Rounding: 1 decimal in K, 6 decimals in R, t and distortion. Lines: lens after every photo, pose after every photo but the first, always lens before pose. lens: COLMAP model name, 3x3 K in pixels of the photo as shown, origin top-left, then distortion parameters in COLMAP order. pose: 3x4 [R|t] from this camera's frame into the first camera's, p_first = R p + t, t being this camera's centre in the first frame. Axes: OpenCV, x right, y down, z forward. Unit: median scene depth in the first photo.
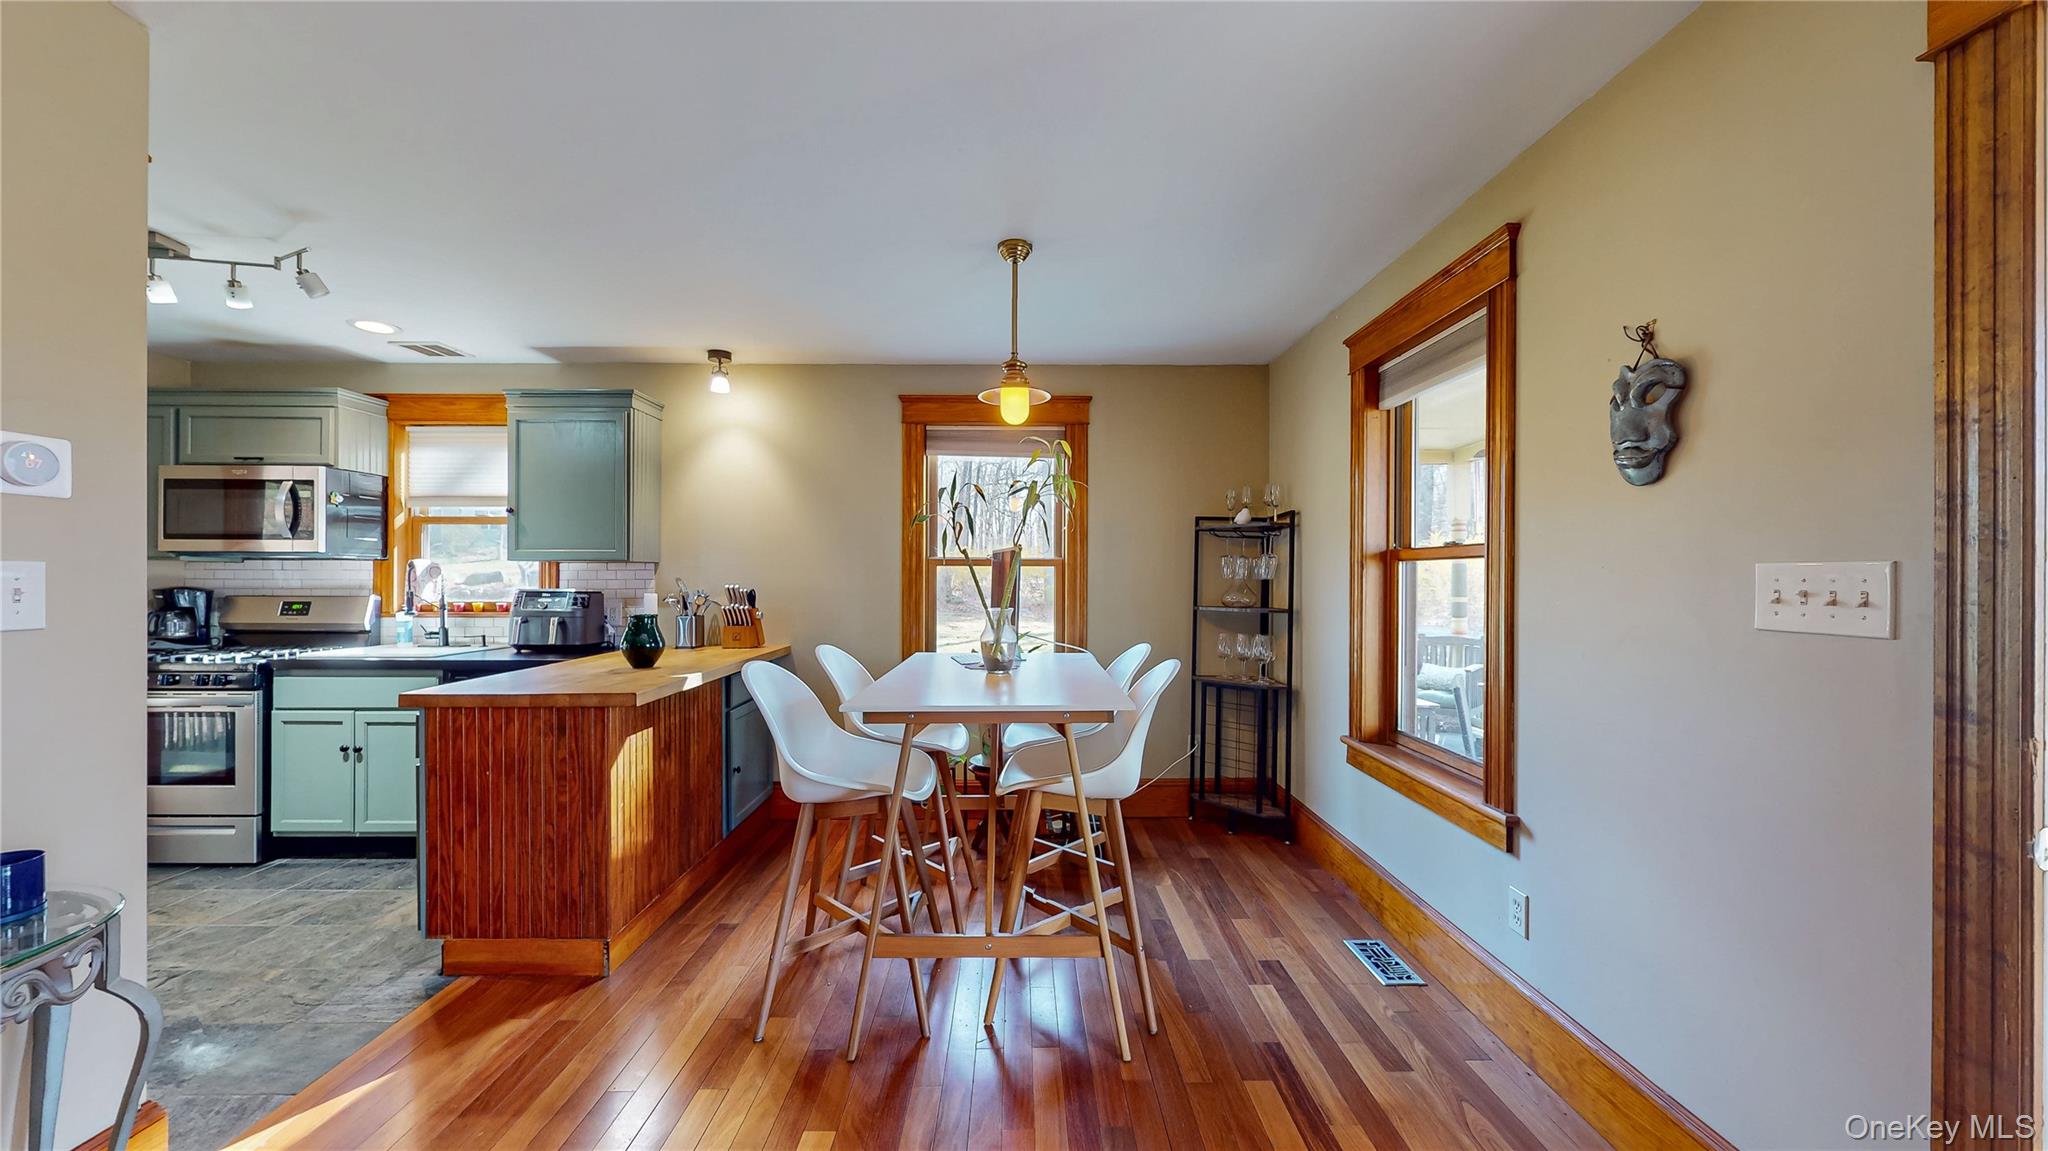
lens RADIAL K [[752.3, 0, 1024.0], [0, 752.3, 575.5], [0, 0, 1]] dist [-0.000320, 0.000219]
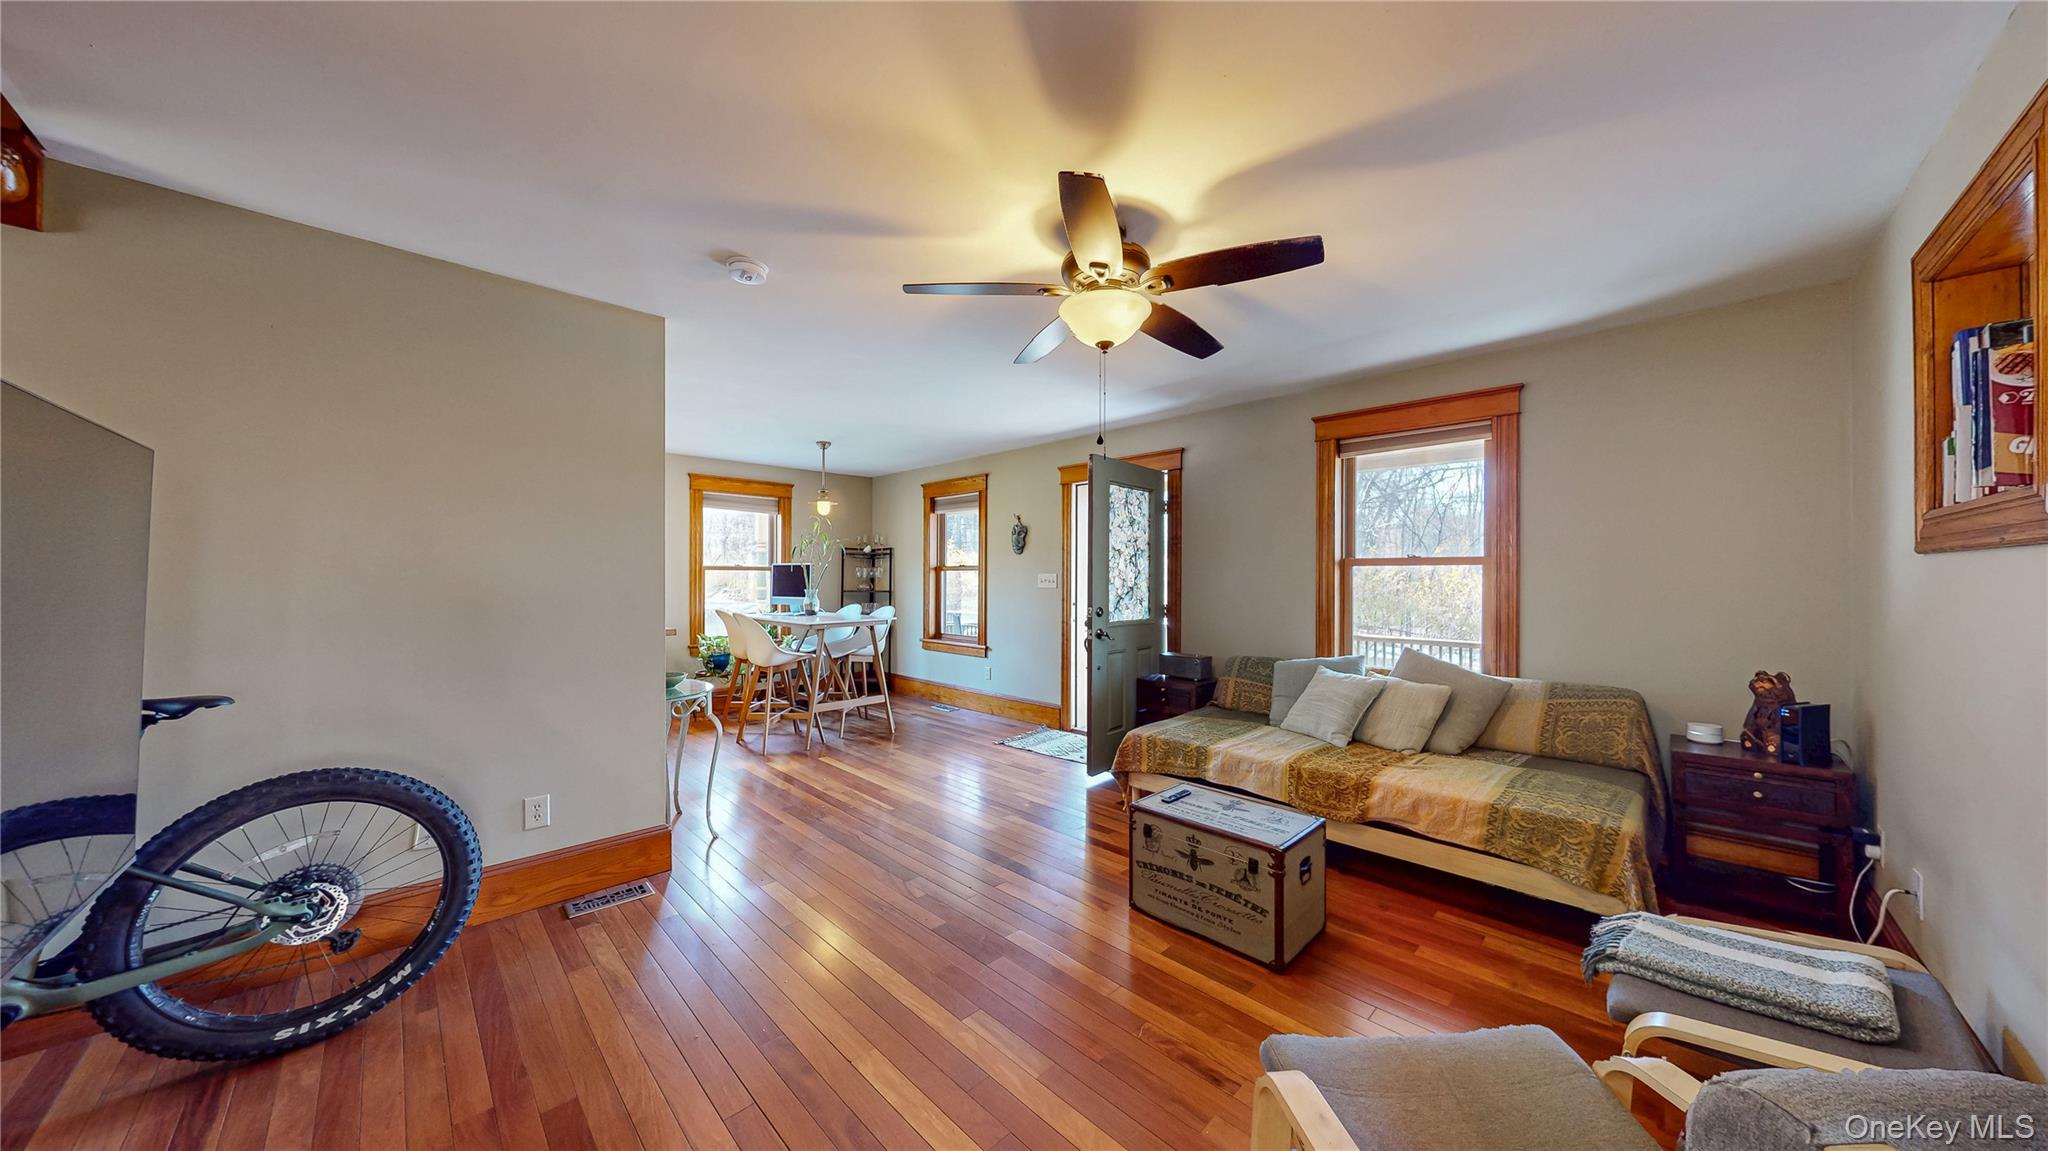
lens RADIAL K [[639.1, 0, 1024.0], [0, 639.1, 575.5], [0, 0, 1]] dist [0.000049, 0.000023]
pose [[0.715786, -0.002369, 0.698315, -0.703700], [-0.001220, 0.999988, 0.004643, -0.010041], [-0.698318, -0.004175, 0.715775, -0.671993]]
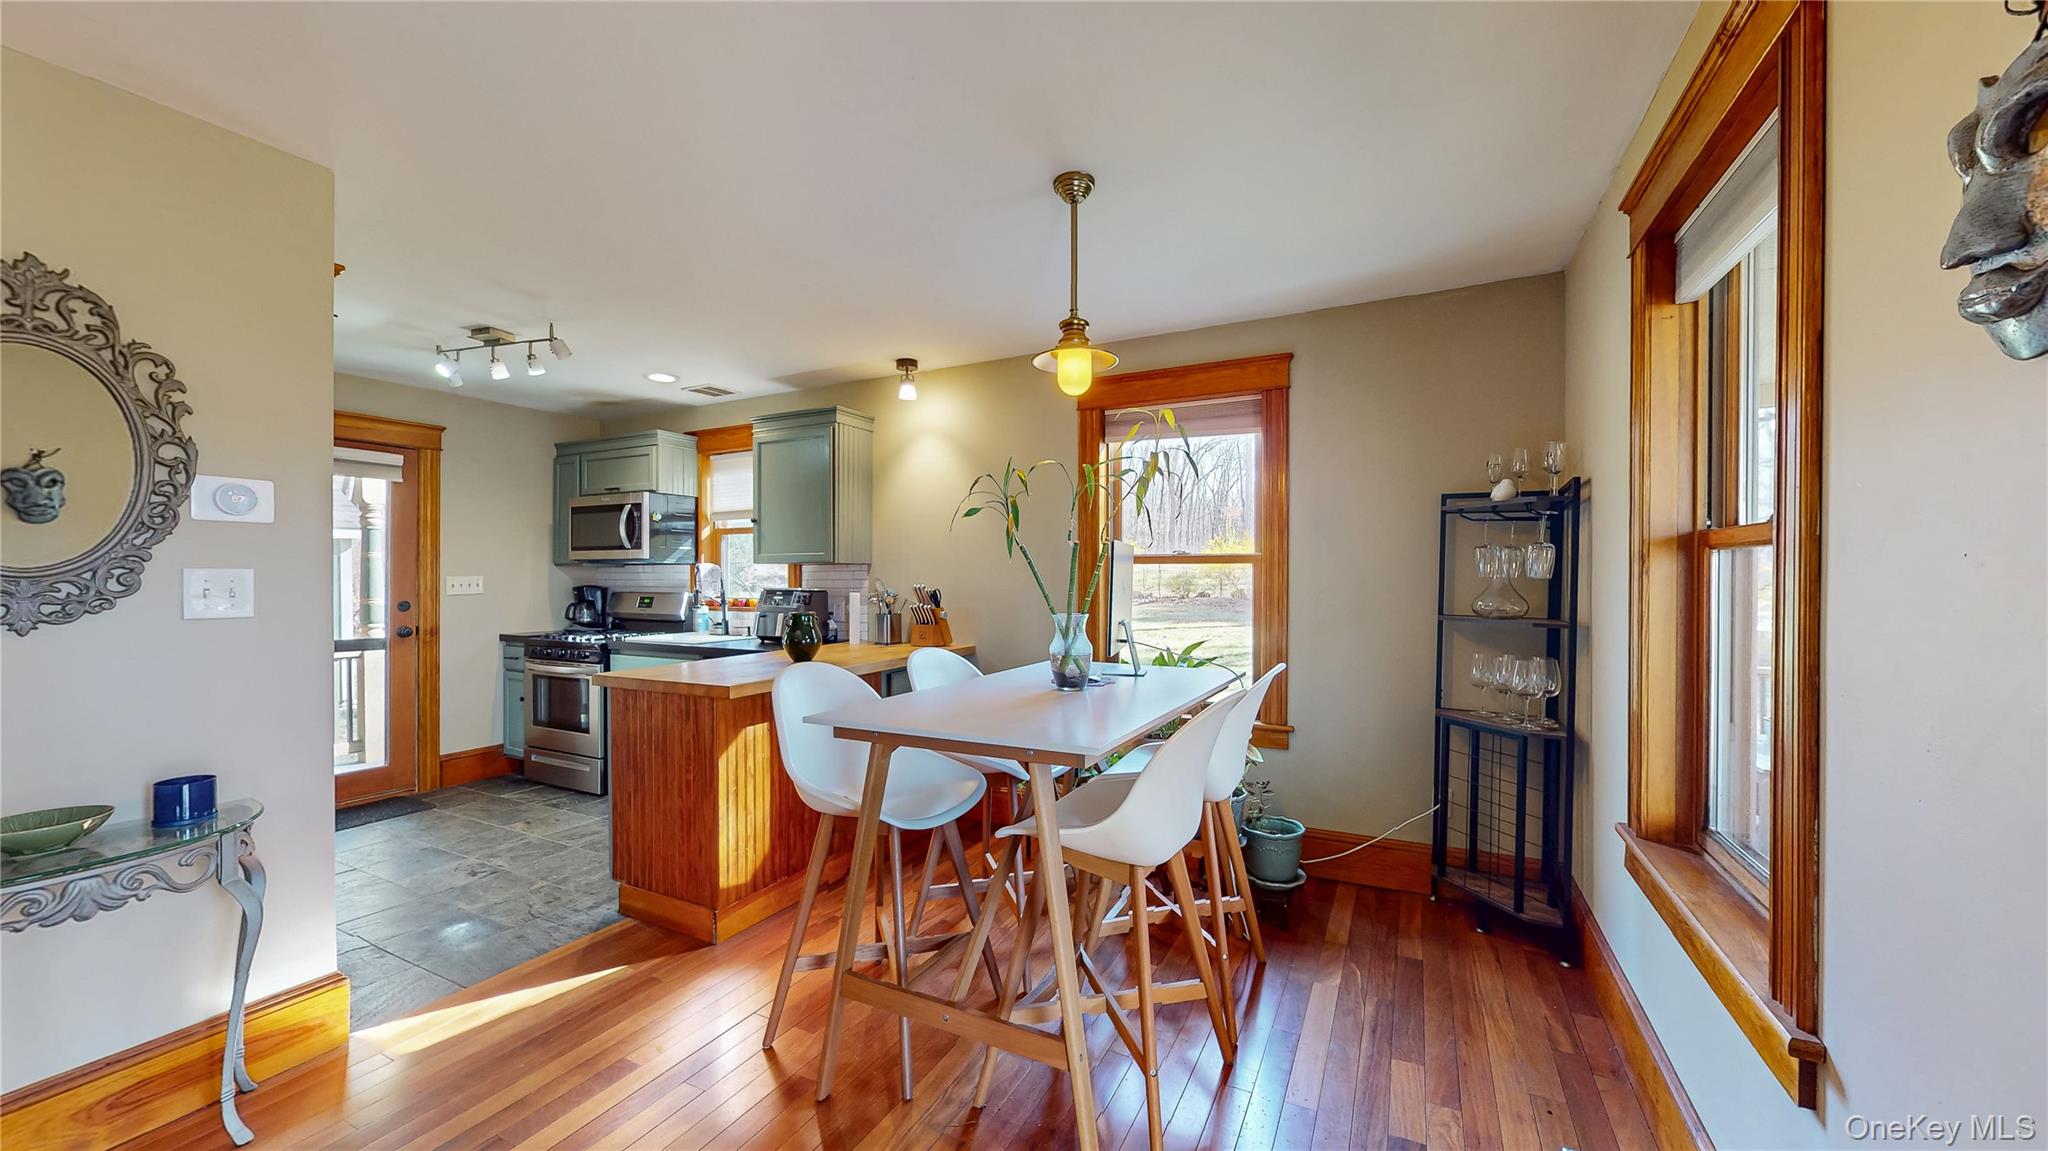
lens RADIAL K [[752.3, 0, 1024.0], [0, 752.3, 575.5], [0, 0, 1]] dist [-0.000320, 0.000219]
pose [[0.884068, -0.003606, -0.467344, 0.230245], [0.004148, 0.999991, 0.000130, 0.000017], [0.467339, -0.002053, 0.884076, 0.161866]]
